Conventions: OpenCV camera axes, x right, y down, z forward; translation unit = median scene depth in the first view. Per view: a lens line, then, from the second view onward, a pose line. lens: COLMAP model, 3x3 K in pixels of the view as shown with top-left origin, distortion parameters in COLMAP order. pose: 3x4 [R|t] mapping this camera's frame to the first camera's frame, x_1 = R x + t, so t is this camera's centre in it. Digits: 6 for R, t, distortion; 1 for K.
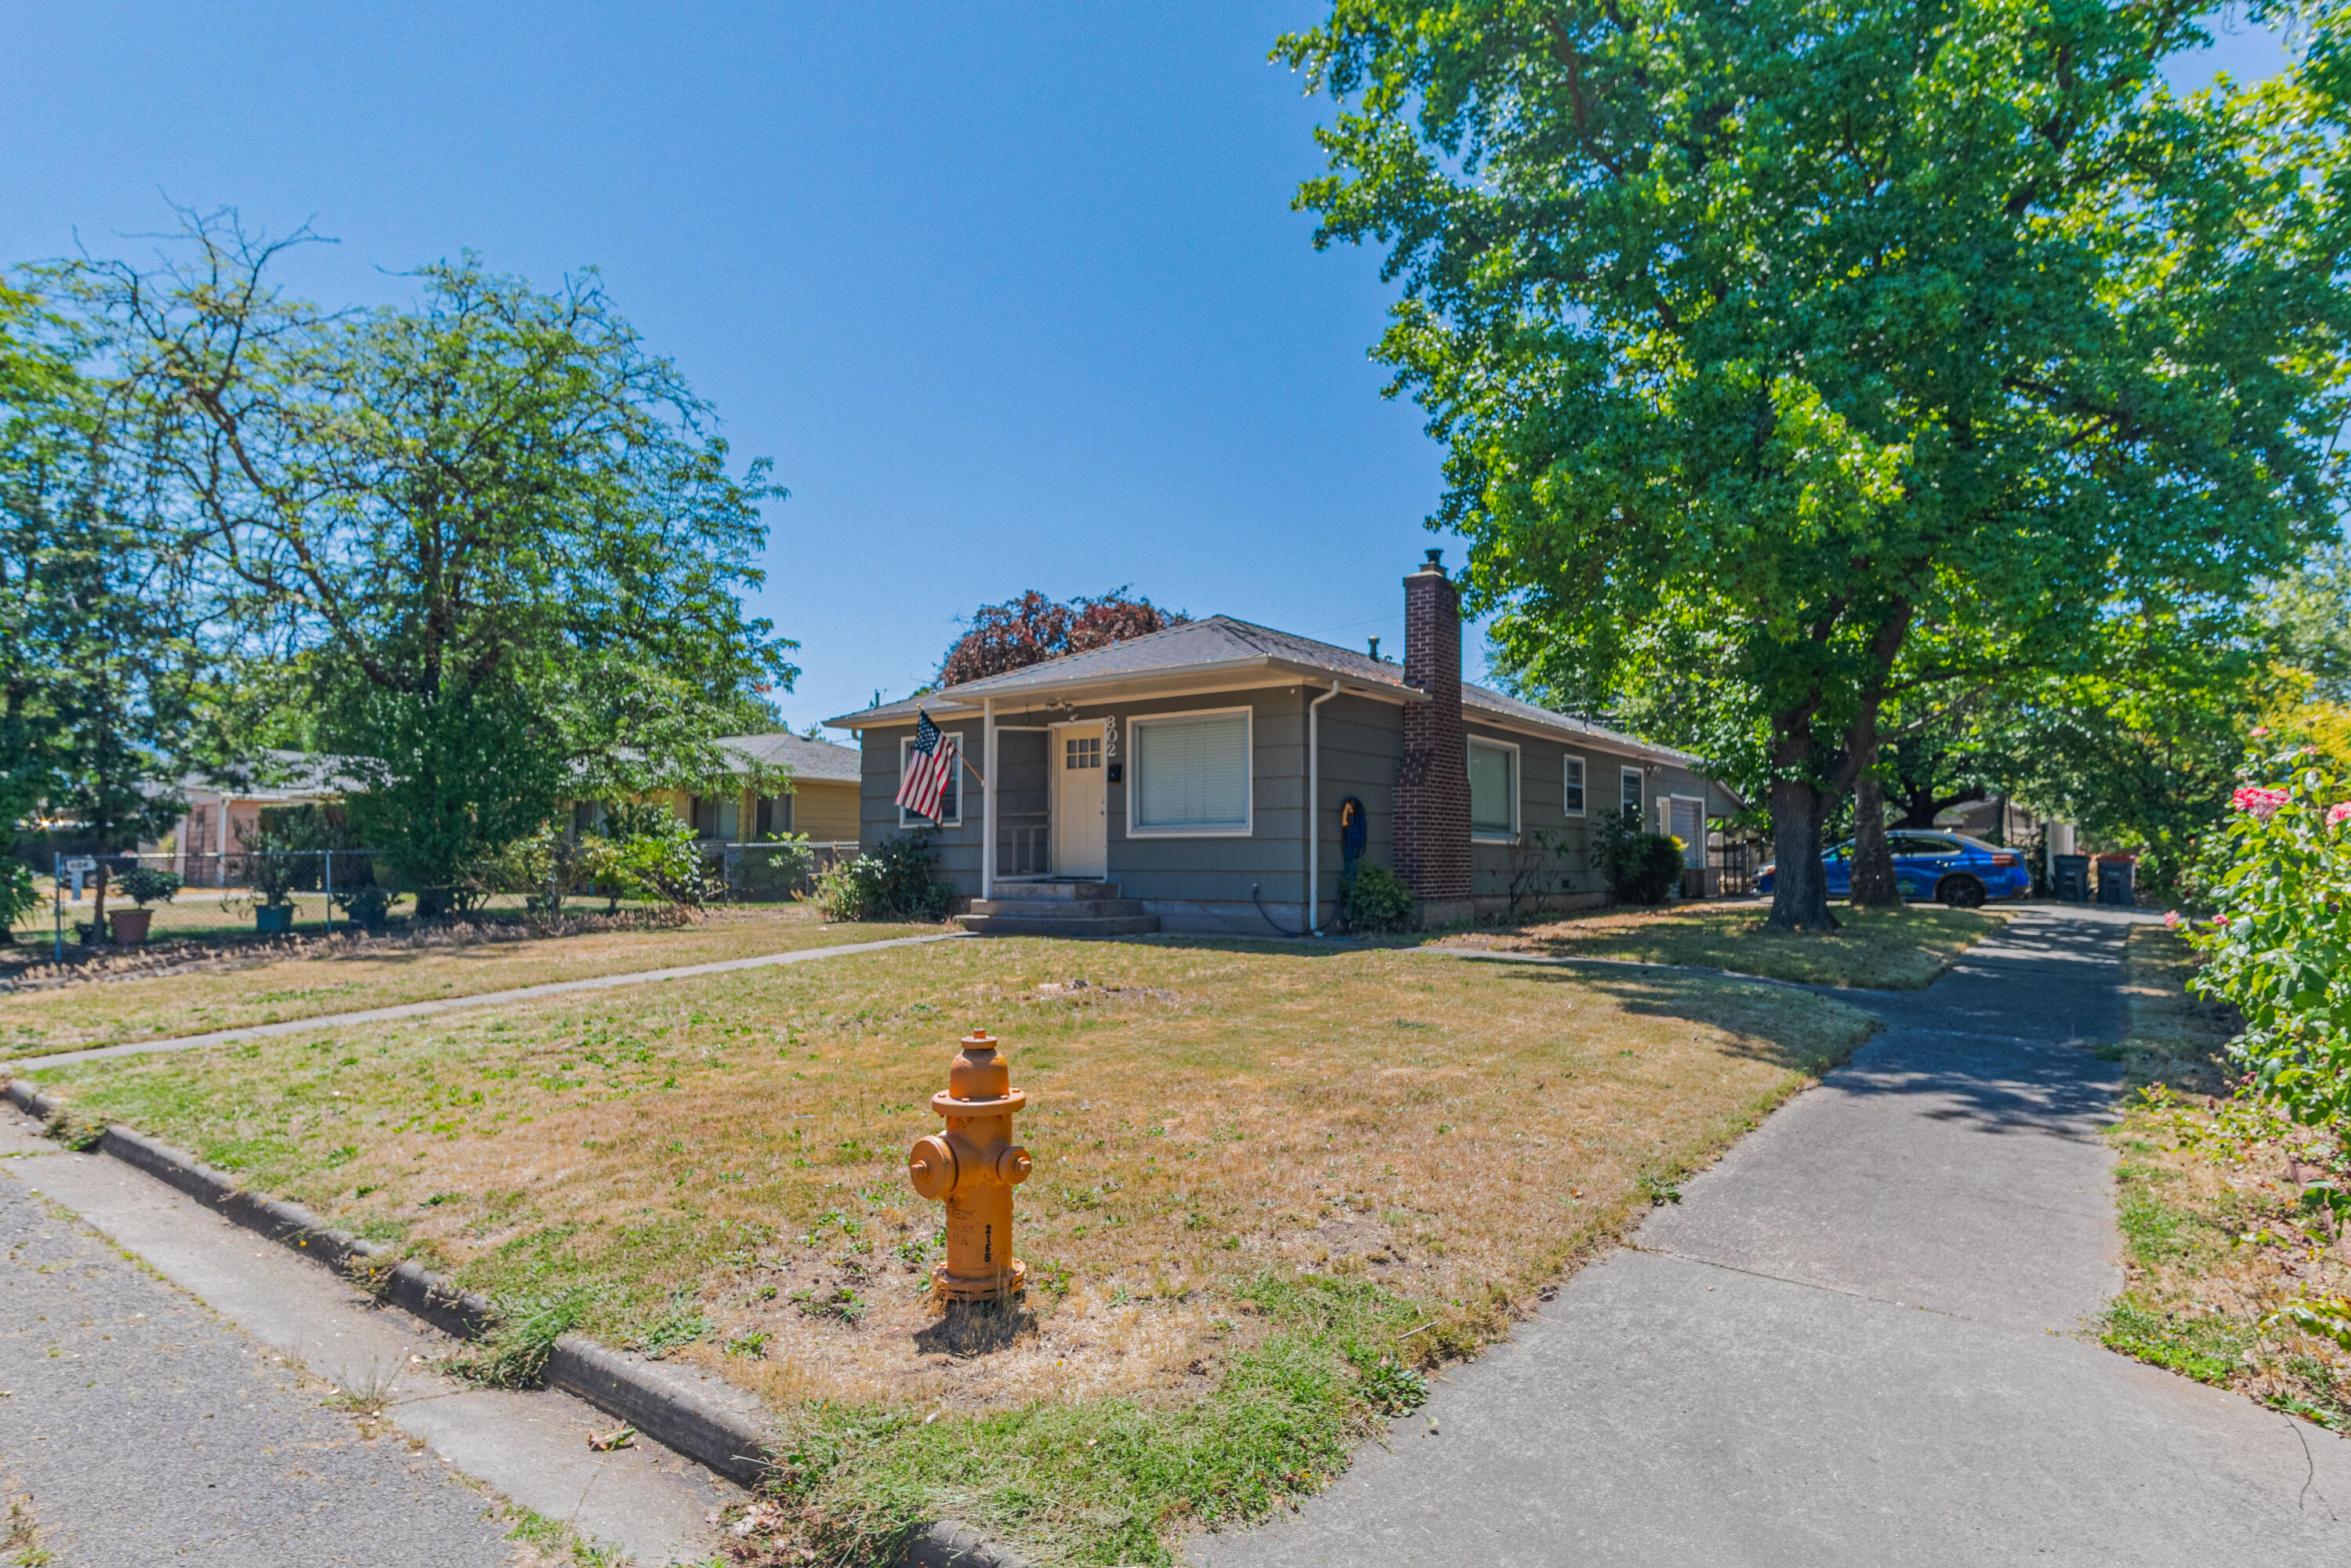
lens RADIAL K [[1254.7, 0, 1175.5], [0, 1254.7, 784.0], [0, 0, 1]] dist [0.004571, 0.001927]
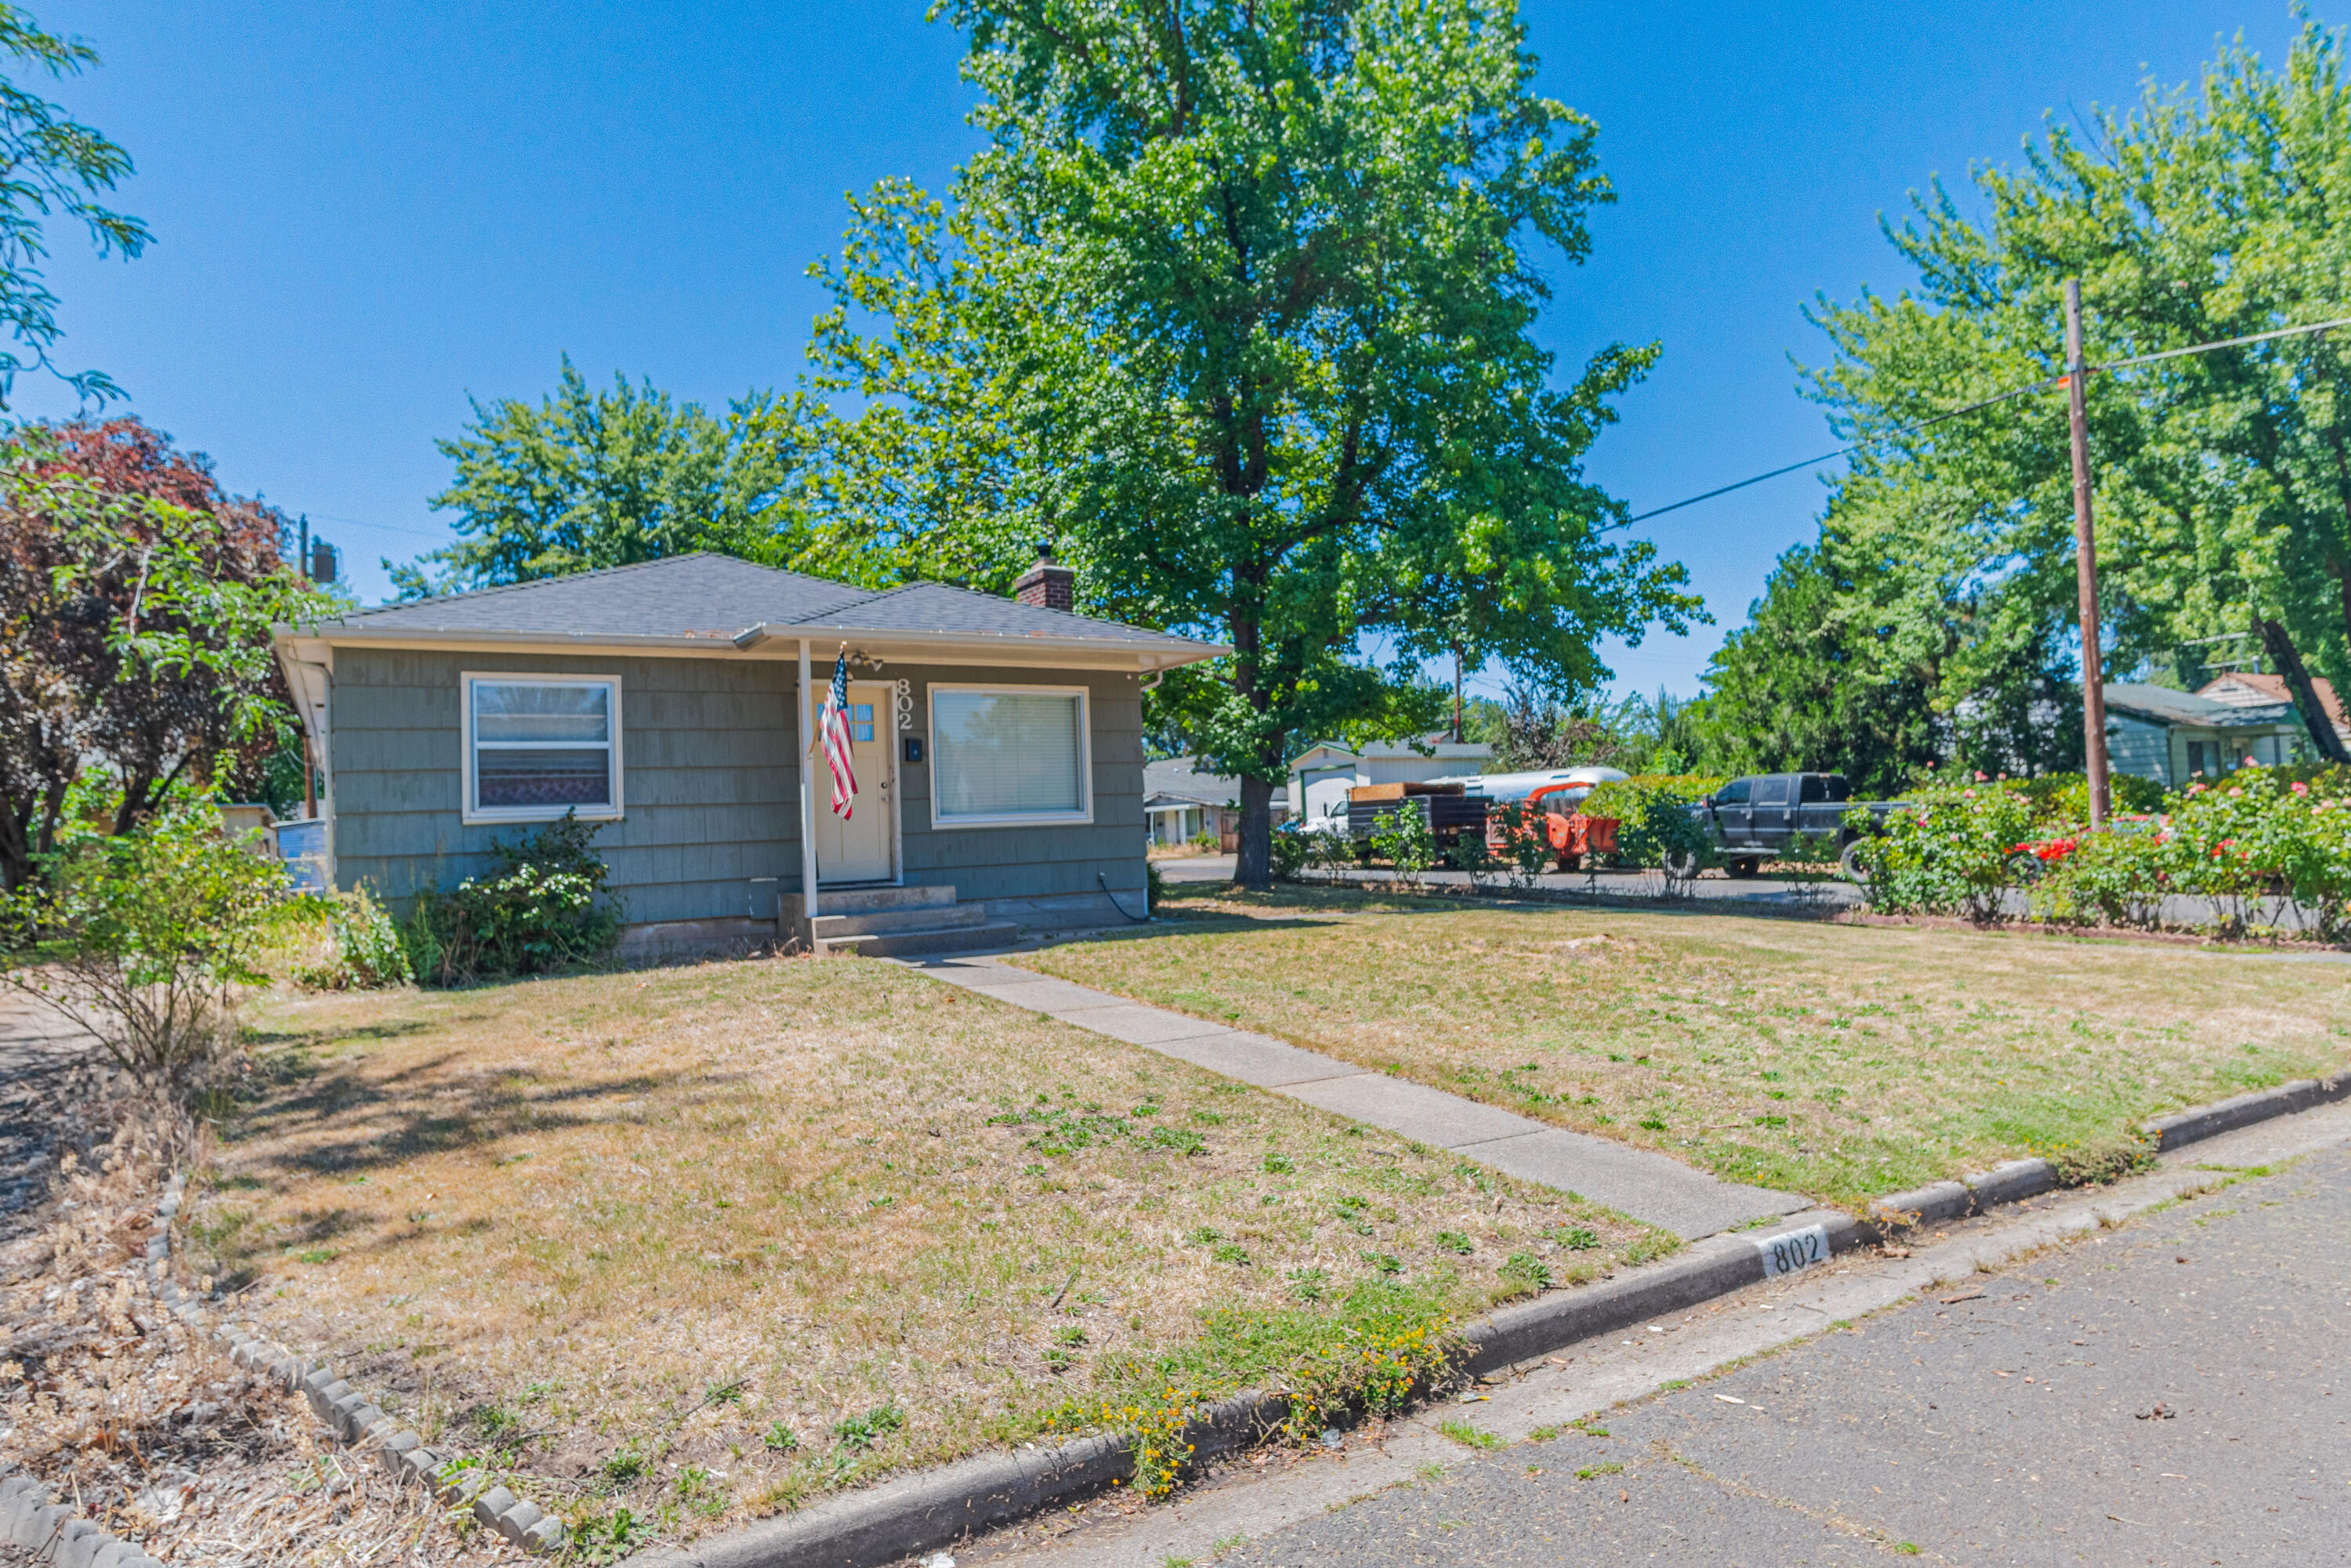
lens RADIAL K [[1333.3, 0, 1182.1], [0, 1333.3, 738.5], [0, 0, 1]] dist [0.003131, 0.000700]
pose [[0.355438, 0.050361, 0.933342, -0.755133], [-0.014022, 0.998722, -0.048548, 0.022350], [-0.934595, 0.004168, 0.355691, 0.500923]]
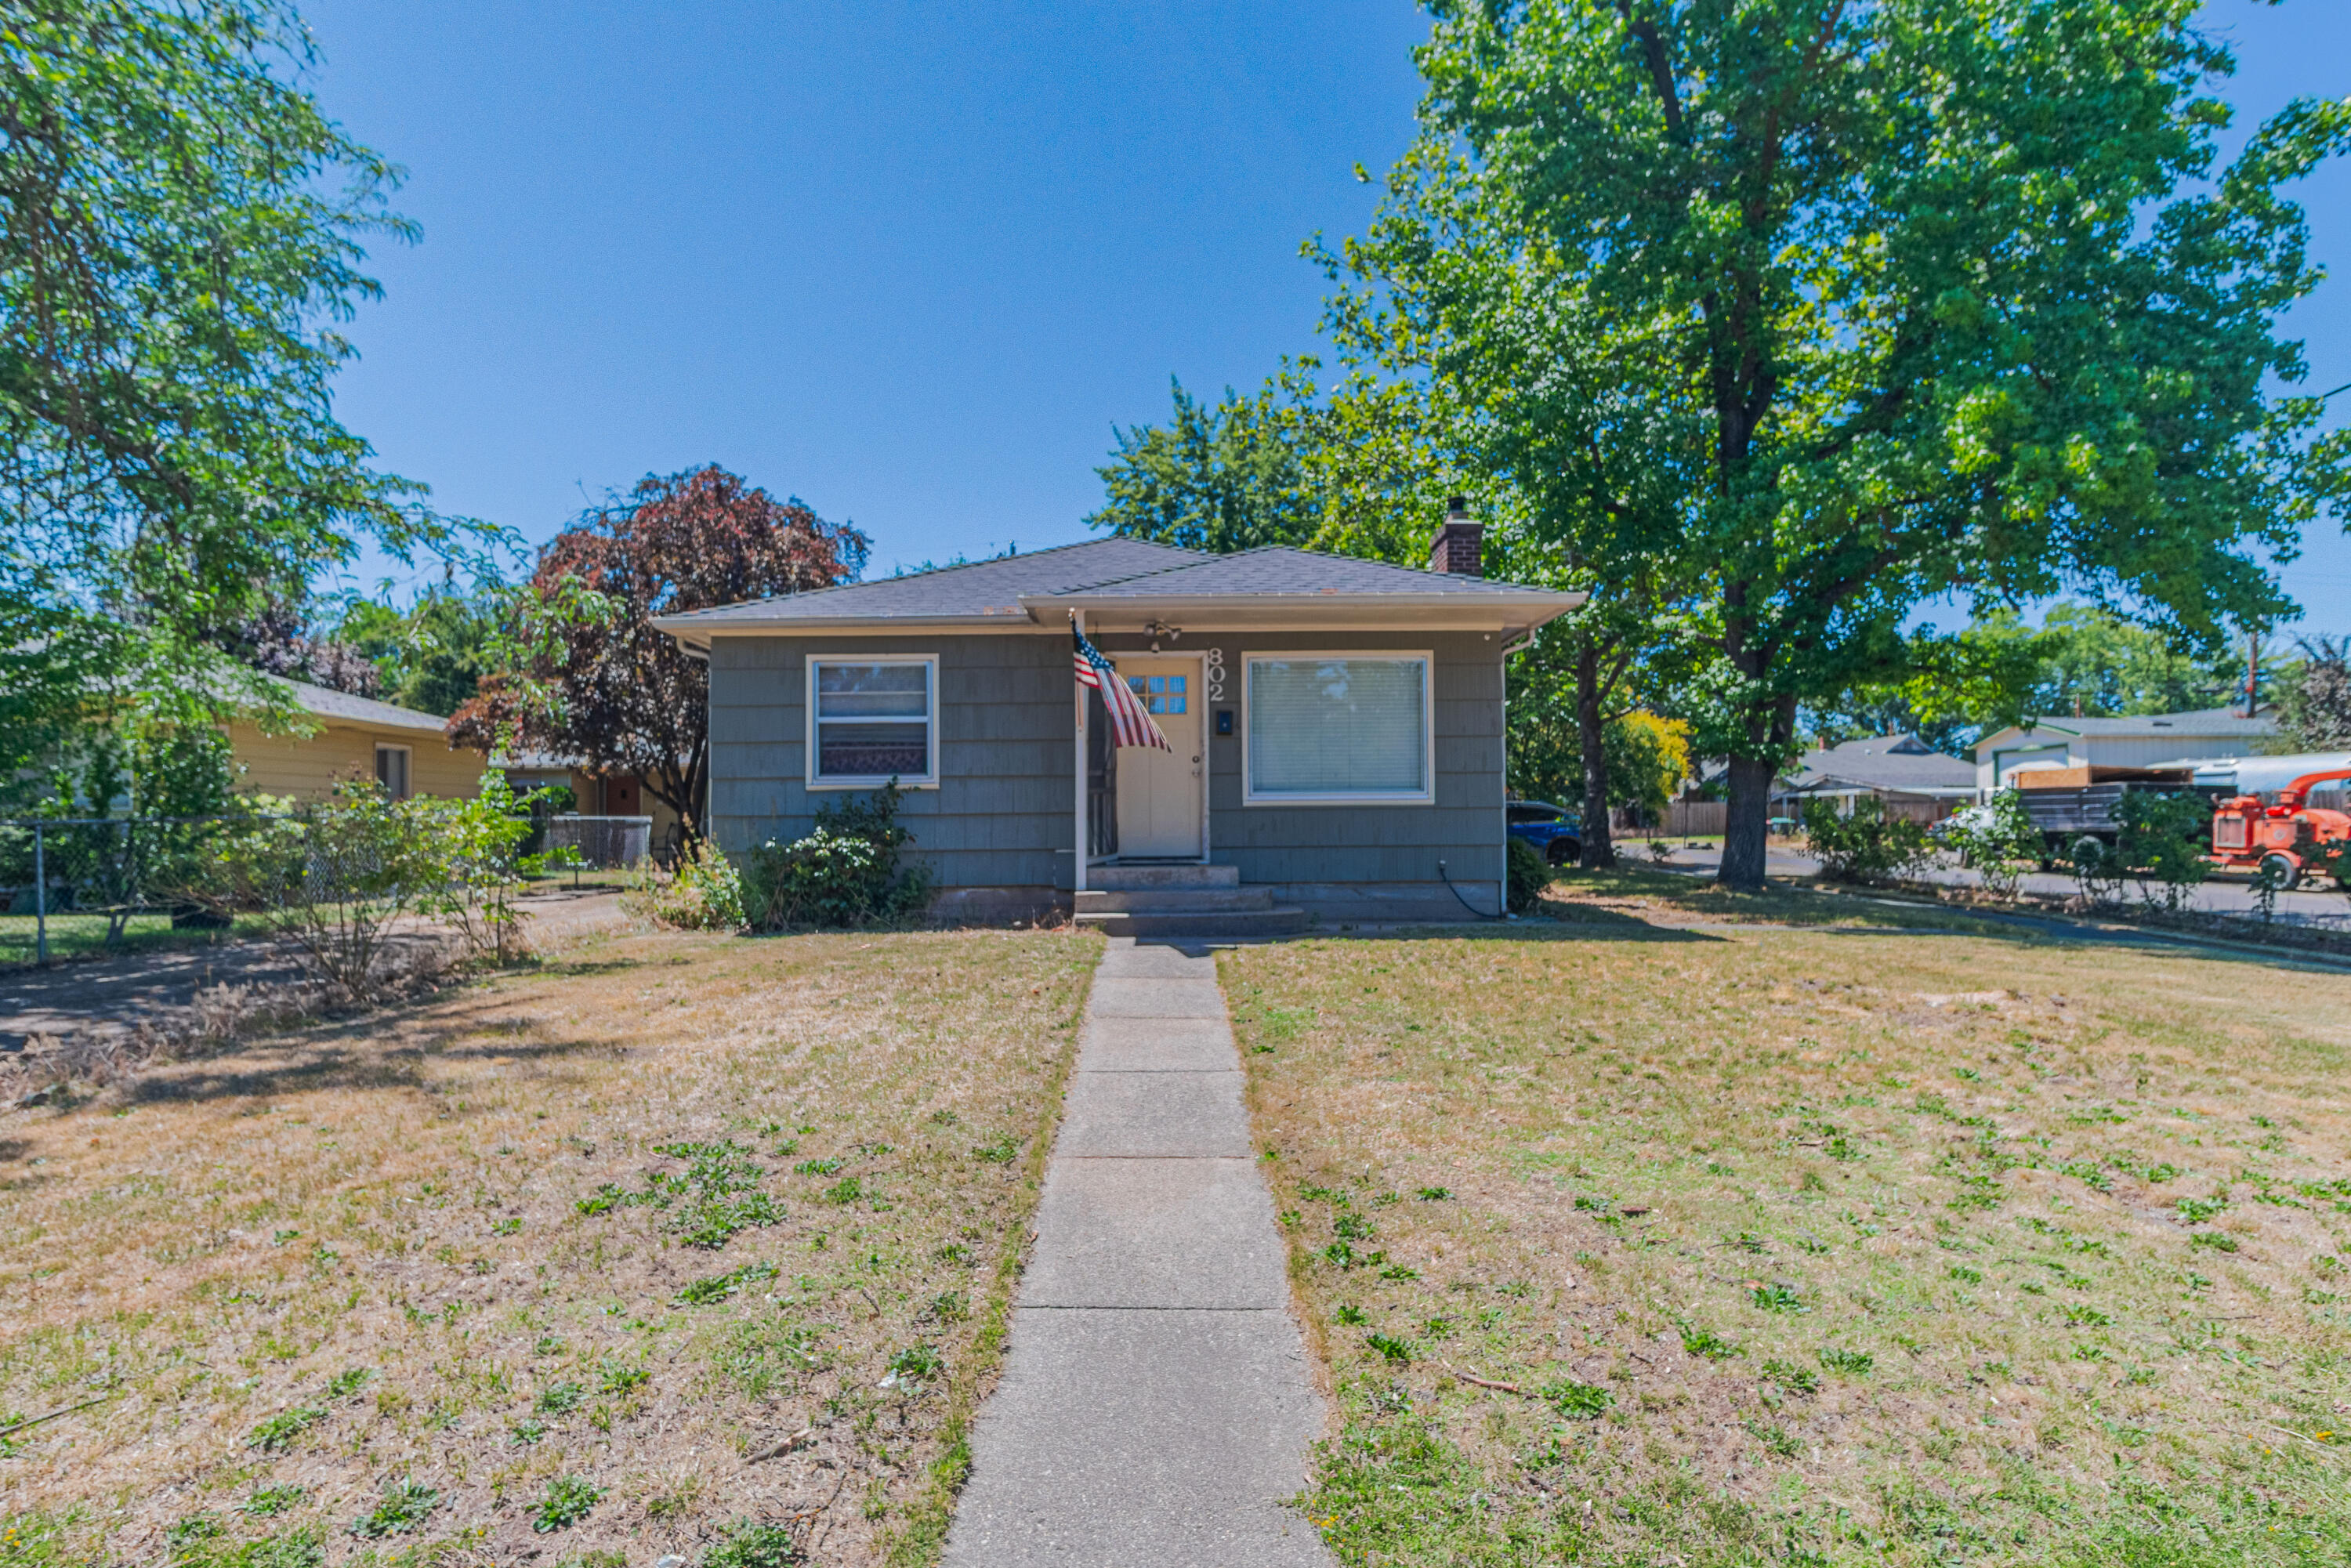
lens RADIAL K [[1254.7, 0, 1175.5], [0, 1254.7, 784.0], [0, 0, 1]] dist [0.004571, 0.001927]
pose [[0.786020, 0.014404, 0.618033, -0.523893], [-0.029297, 0.999473, 0.013967, 0.018362], [-0.617506, -0.029085, 0.786028, 0.385045]]
